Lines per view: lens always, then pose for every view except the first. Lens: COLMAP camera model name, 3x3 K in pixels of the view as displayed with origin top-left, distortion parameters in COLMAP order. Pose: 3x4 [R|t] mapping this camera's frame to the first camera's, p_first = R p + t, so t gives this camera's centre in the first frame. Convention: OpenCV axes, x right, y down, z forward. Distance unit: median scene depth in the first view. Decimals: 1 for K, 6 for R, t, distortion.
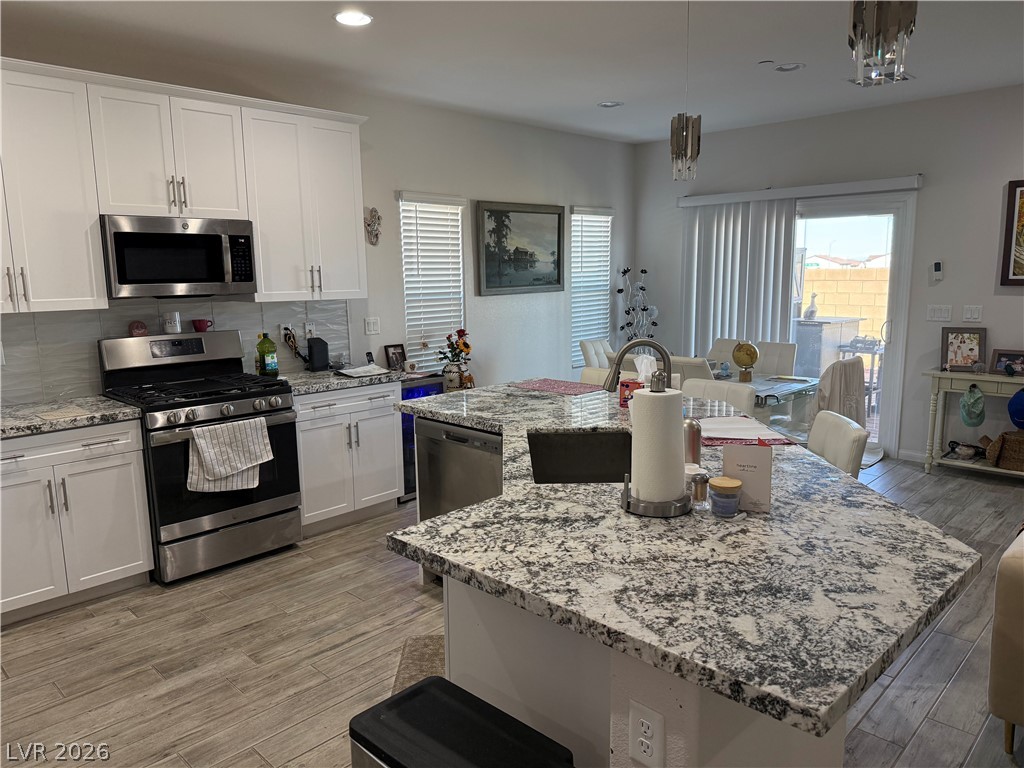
lens RADIAL K [[715.8, 0, 512.0], [0, 715.8, 384.0], [0, 0, 1]] dist [0.168537, -0.188002]
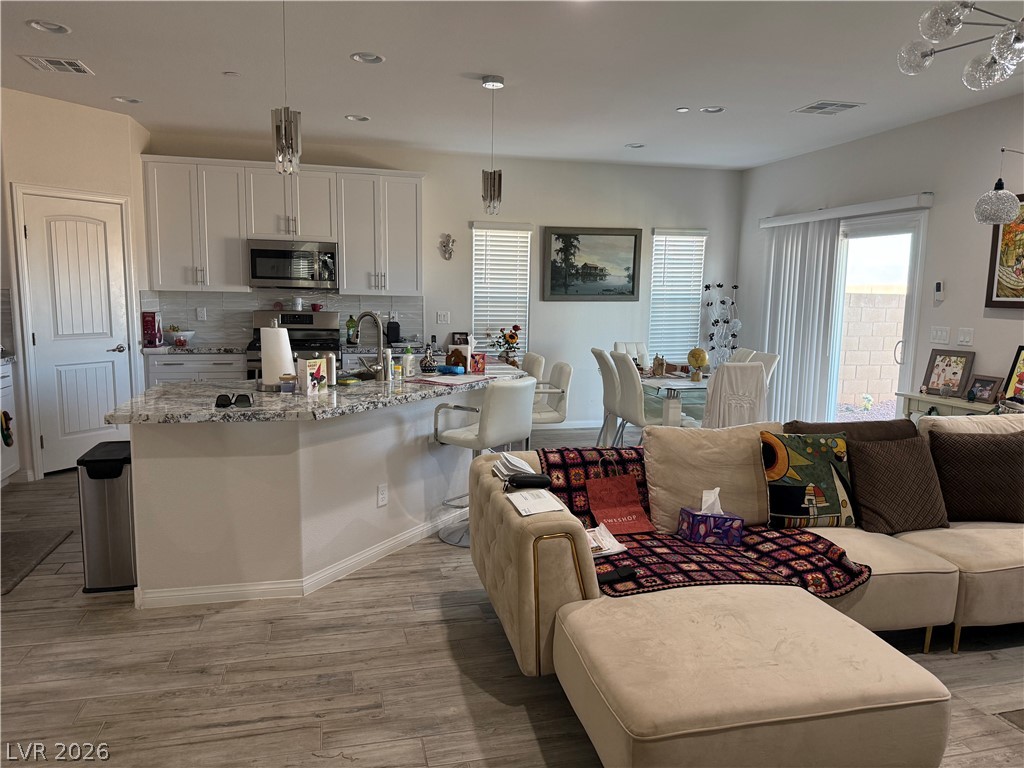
lens RADIAL K [[715.8, 0, 512.0], [0, 715.8, 384.0], [0, 0, 1]] dist [0.168537, -0.188002]
pose [[0.846492, 0.096592, -0.523565, 0.600267], [-0.112520, 0.993648, 0.001397, 0.028190], [0.520375, 0.057729, 0.851984, -0.103402]]
